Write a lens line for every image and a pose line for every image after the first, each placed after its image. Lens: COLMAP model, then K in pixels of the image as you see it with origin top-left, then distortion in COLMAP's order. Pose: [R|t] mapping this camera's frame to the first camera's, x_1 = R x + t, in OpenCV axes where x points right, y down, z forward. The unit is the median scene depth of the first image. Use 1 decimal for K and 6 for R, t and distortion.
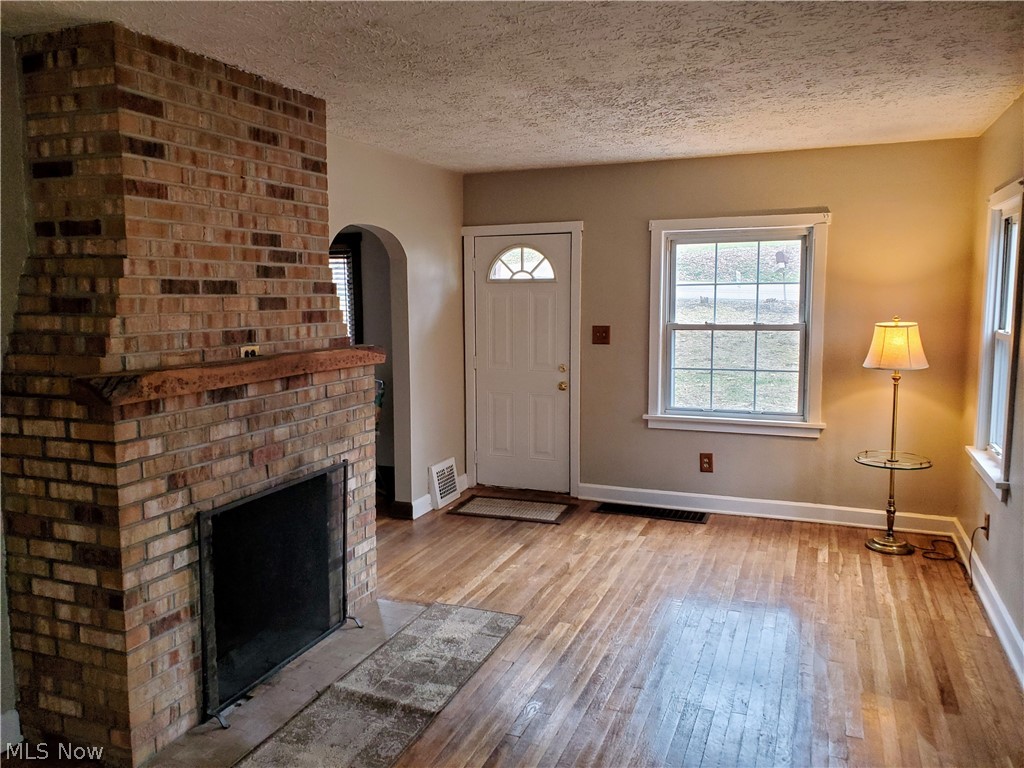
lens RADIAL K [[793.6, 0, 506.6], [0, 793.6, 382.5], [0, 0, 1]] dist [0.016274, 0.013072]
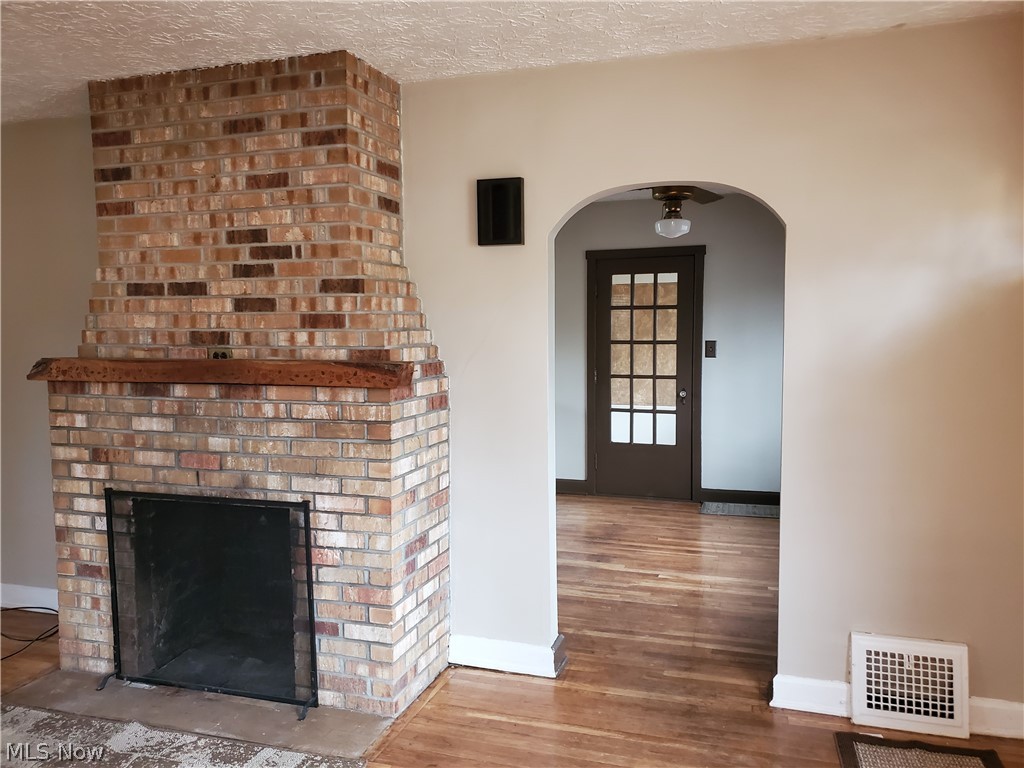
lens RADIAL K [[793.6, 0, 505.4], [0, 793.6, 381.1], [0, 0, 1]] dist [0.016274, 0.013072]
pose [[0.071792, 0.070501, -0.994925, 0.695349], [-0.111068, 0.991860, 0.062270, -0.108852], [0.991216, 0.106034, 0.079038, 1.314631]]
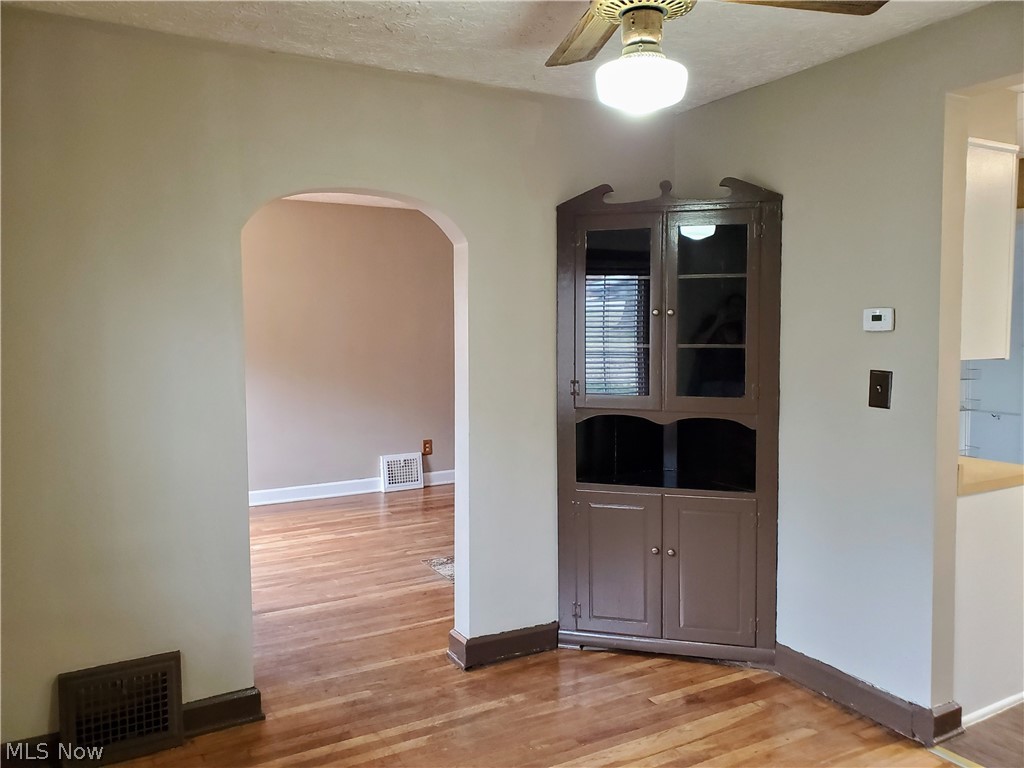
lens RADIAL K [[793.6, 0, 511.6], [0, 793.6, 382.9], [0, 0, 1]] dist [0.016274, 0.013072]
pose [[-0.785391, -0.033617, 0.618086, -1.063339], [0.083494, 0.983645, 0.159595, -0.217933], [-0.613342, 0.176951, -0.769740, 2.246917]]
